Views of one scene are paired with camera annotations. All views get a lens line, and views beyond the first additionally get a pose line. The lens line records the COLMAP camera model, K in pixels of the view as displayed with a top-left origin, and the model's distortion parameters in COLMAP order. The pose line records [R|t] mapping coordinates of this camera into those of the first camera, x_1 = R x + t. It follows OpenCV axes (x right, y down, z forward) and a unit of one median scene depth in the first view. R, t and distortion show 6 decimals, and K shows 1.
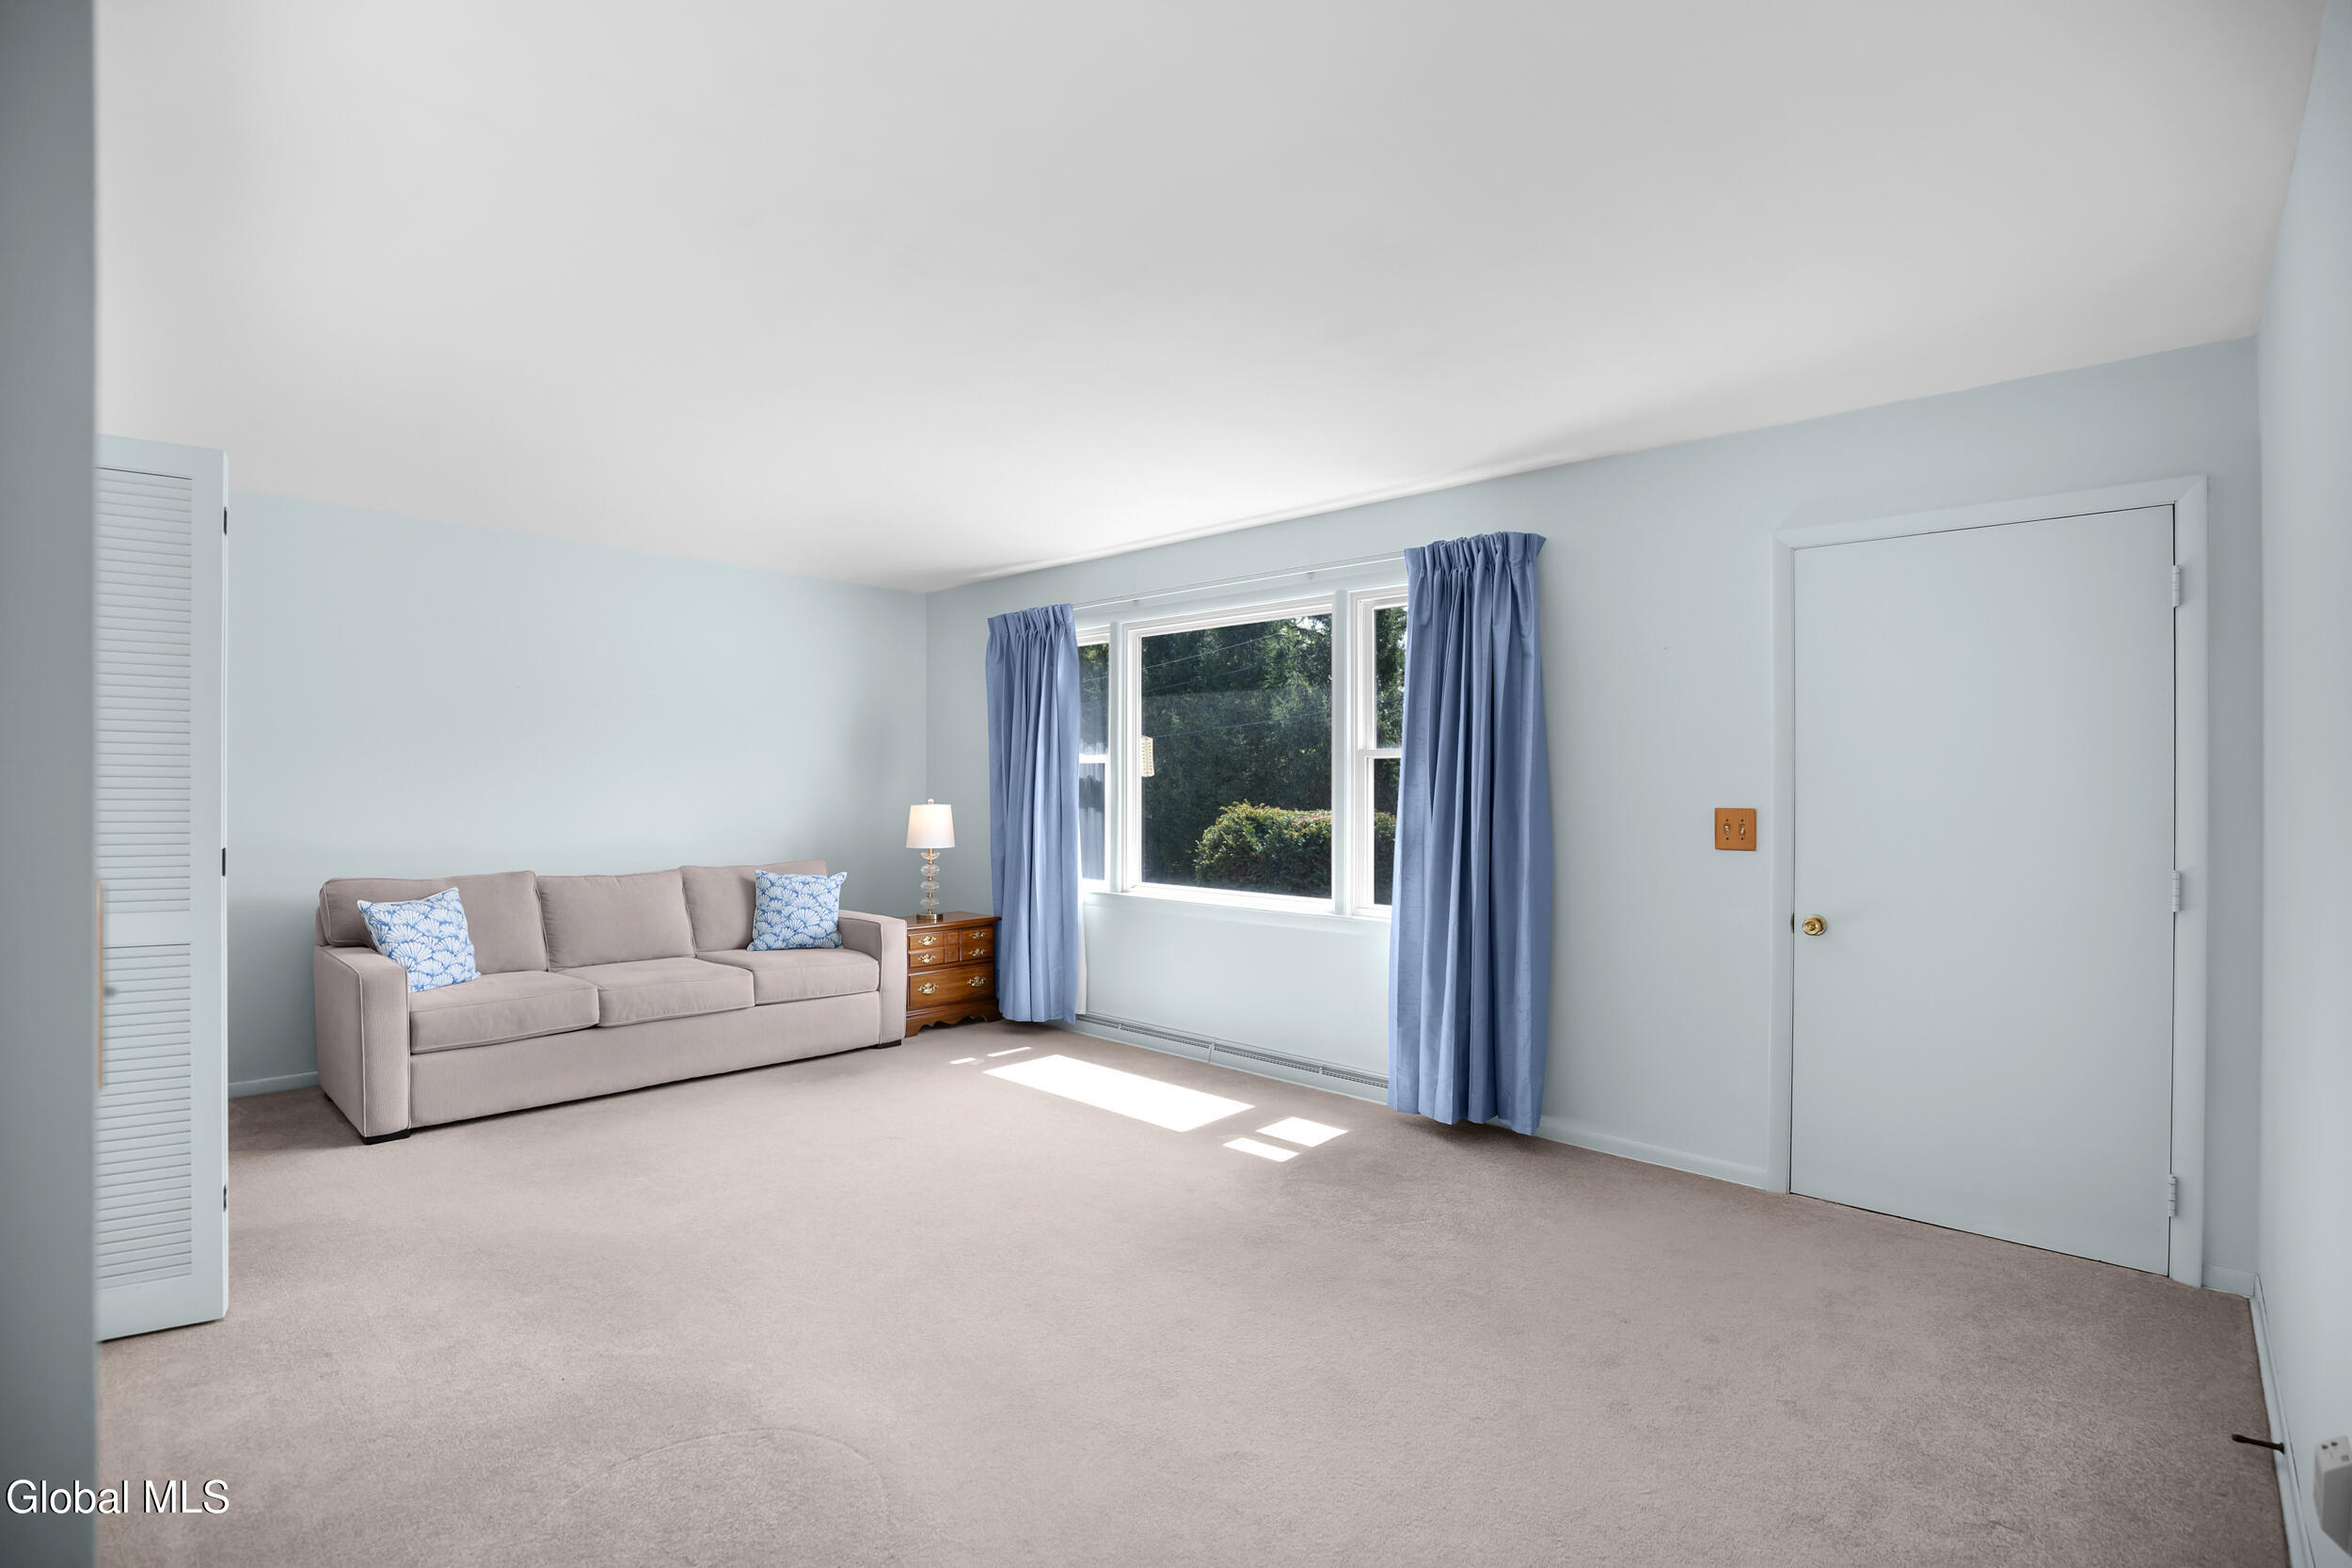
lens RADIAL K [[1074.2, 0, 1176.0], [0, 1074.2, 784.0], [0, 0, 1]] dist [-0.003202, -0.000124]
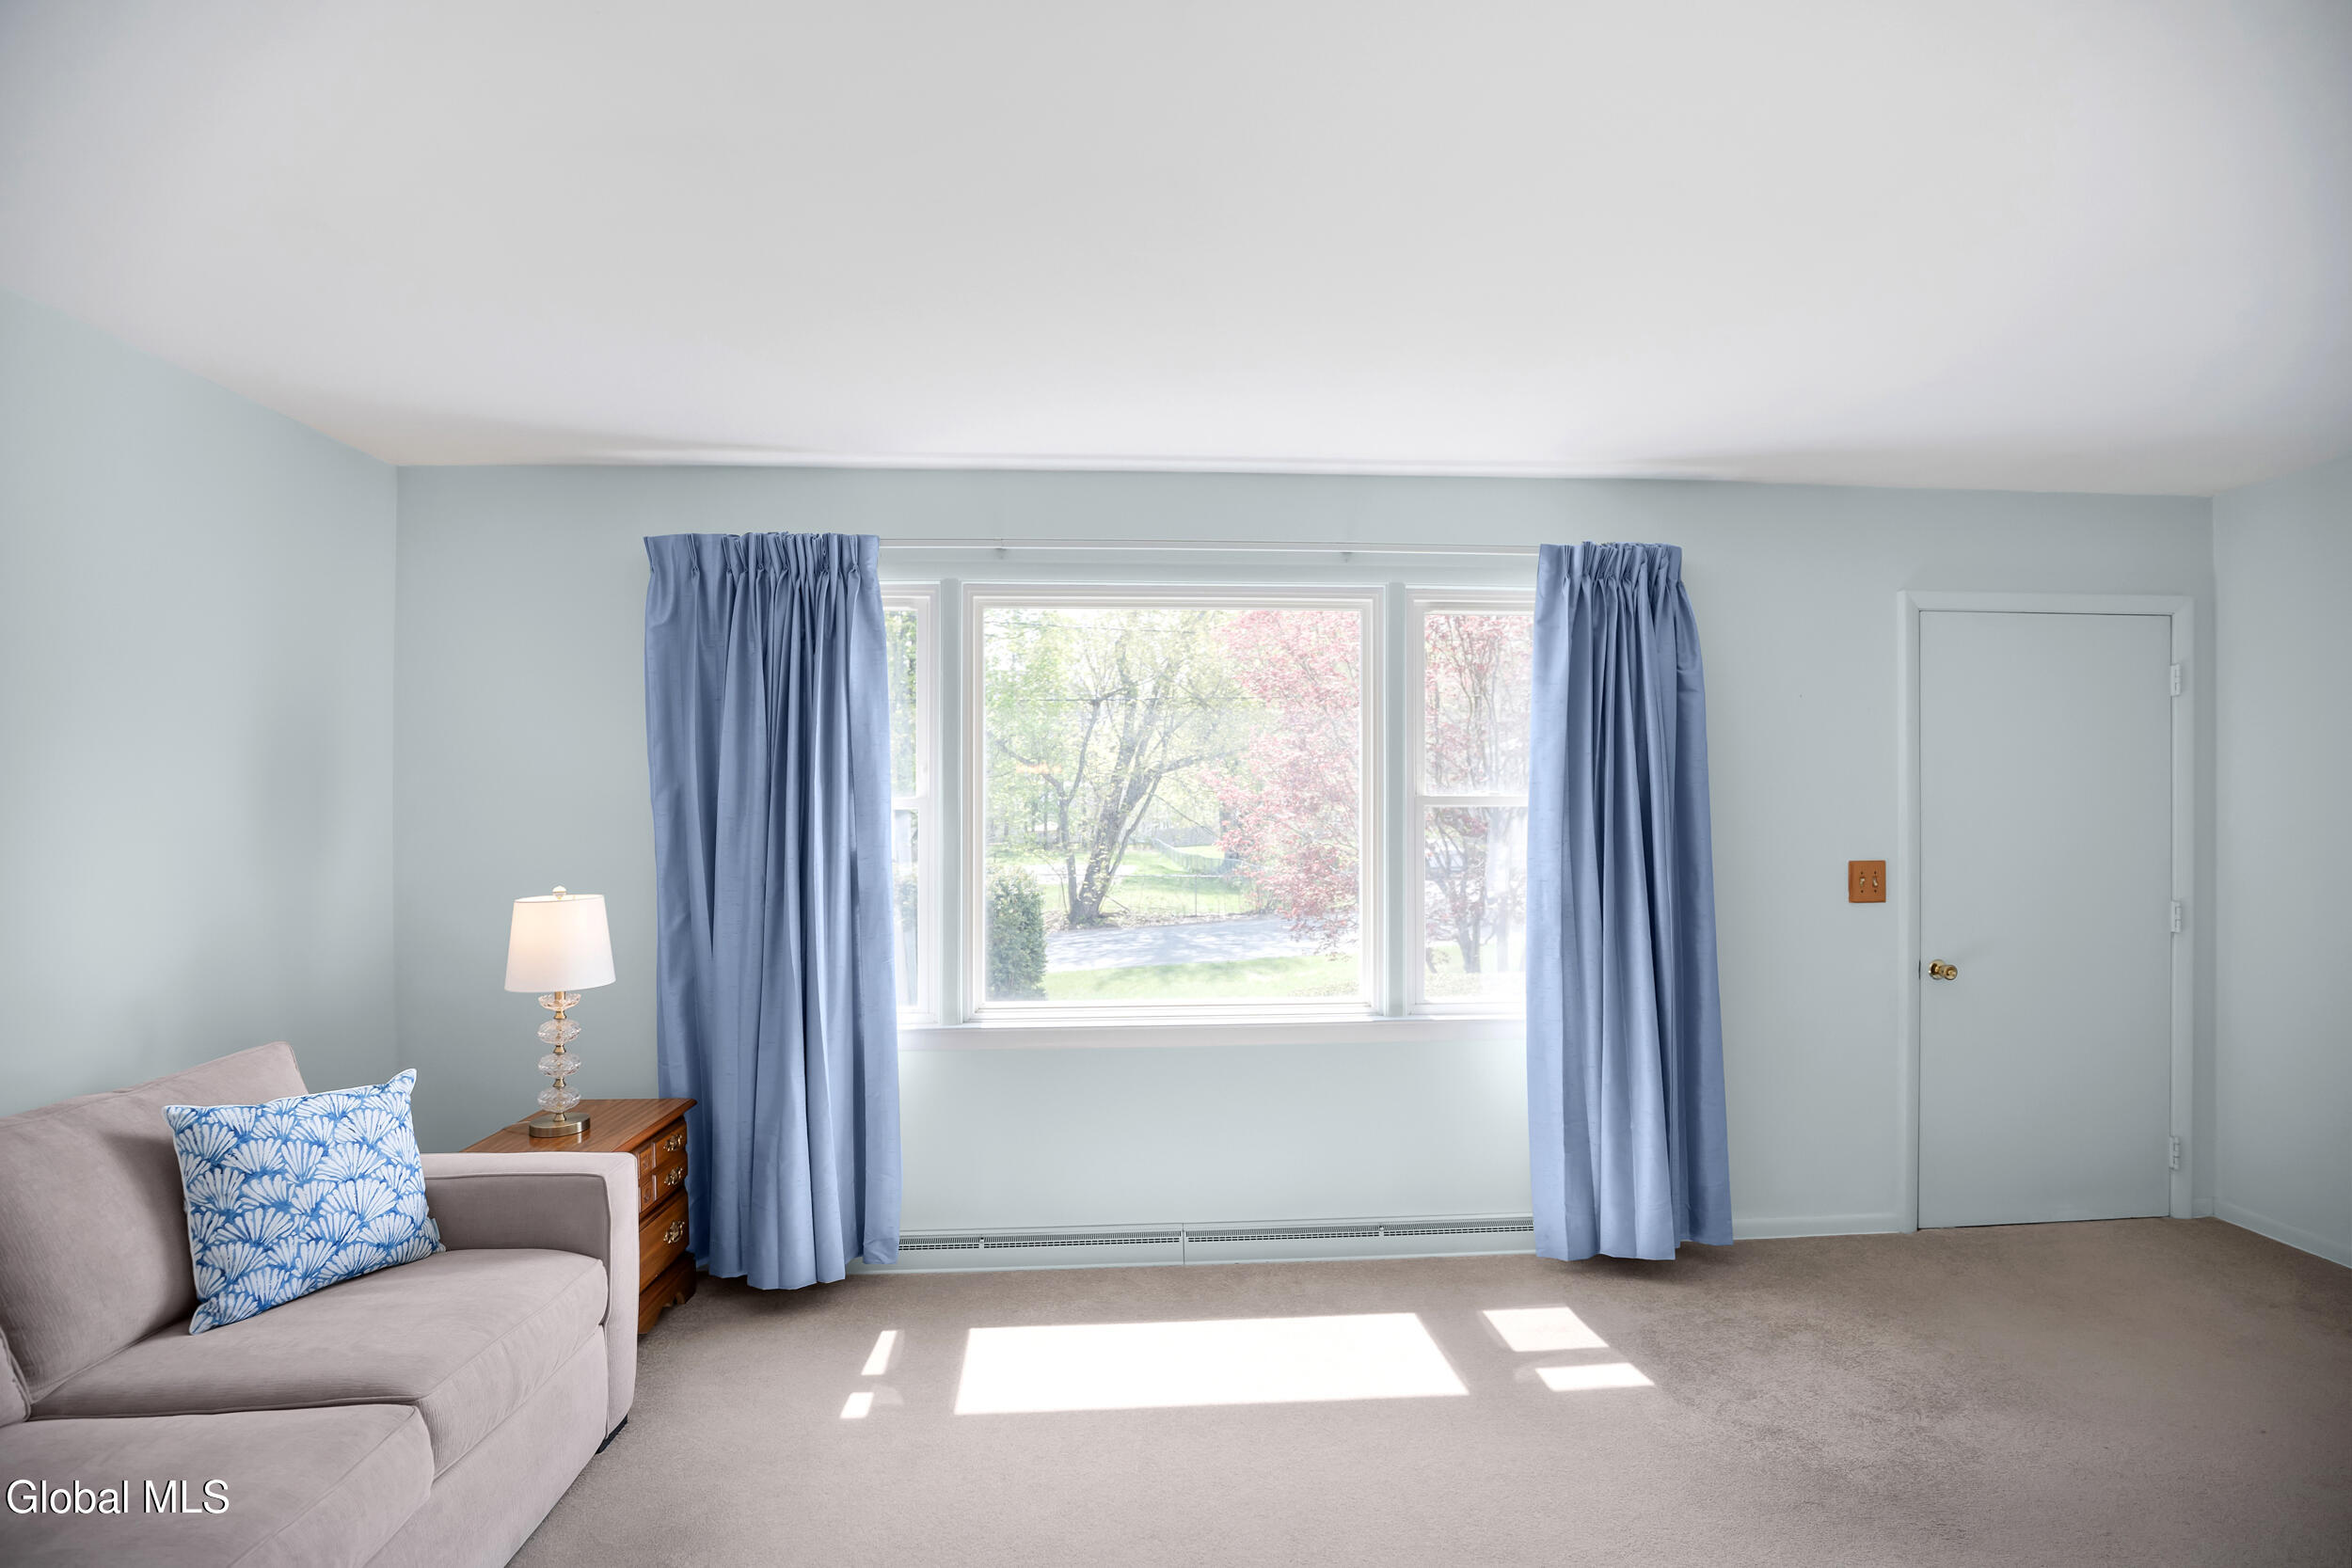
lens RADIAL K [[1107.8, 0, 1177.6], [0, 1107.8, 806.4], [0, 0, 1]] dist [-0.009860, 0.000064]
pose [[0.687510, -0.004931, 0.726159, -0.437372], [0.009245, 0.999955, -0.001962, -0.020821], [-0.726117, 0.008062, 0.687524, 0.495536]]
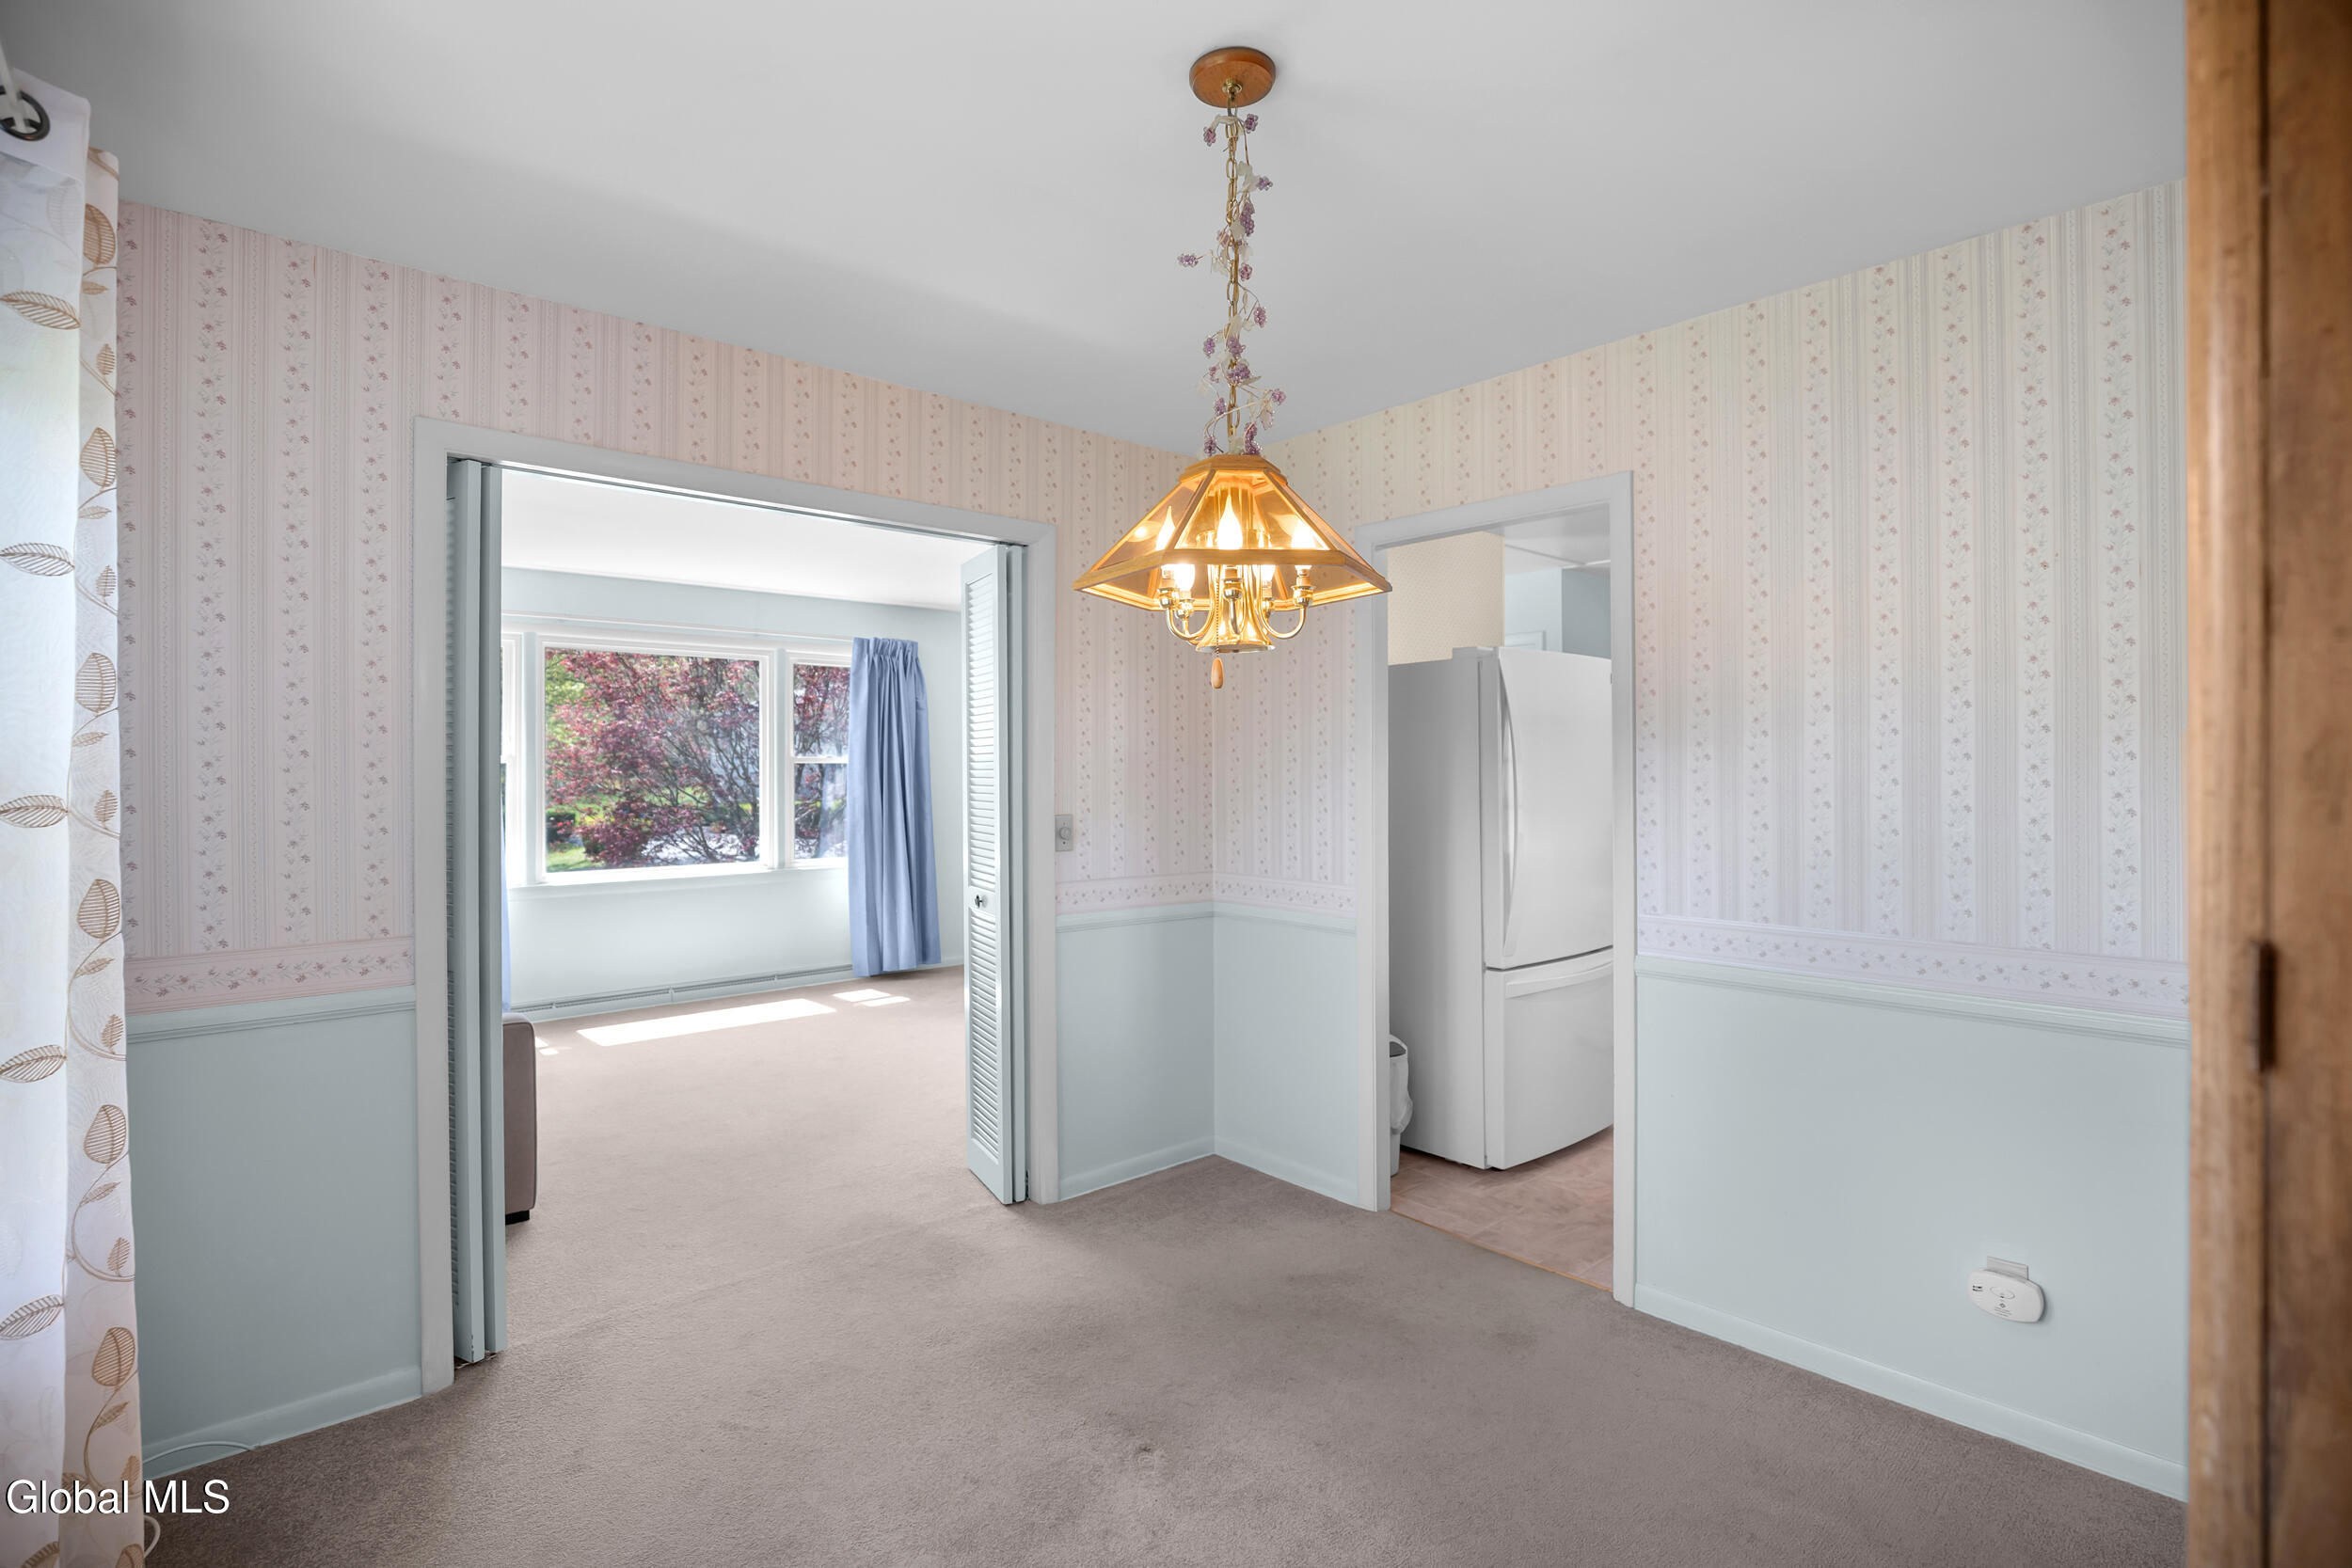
lens RADIAL K [[1107.8, 0, 1177.6], [0, 1107.8, 806.4], [0, 0, 1]] dist [-0.009860, 0.000064]
pose [[0.103388, -0.034856, 0.994030, -1.107259], [0.003304, 0.999392, 0.034701, -0.013172], [-0.994636, -0.000303, 0.103440, 0.260922]]
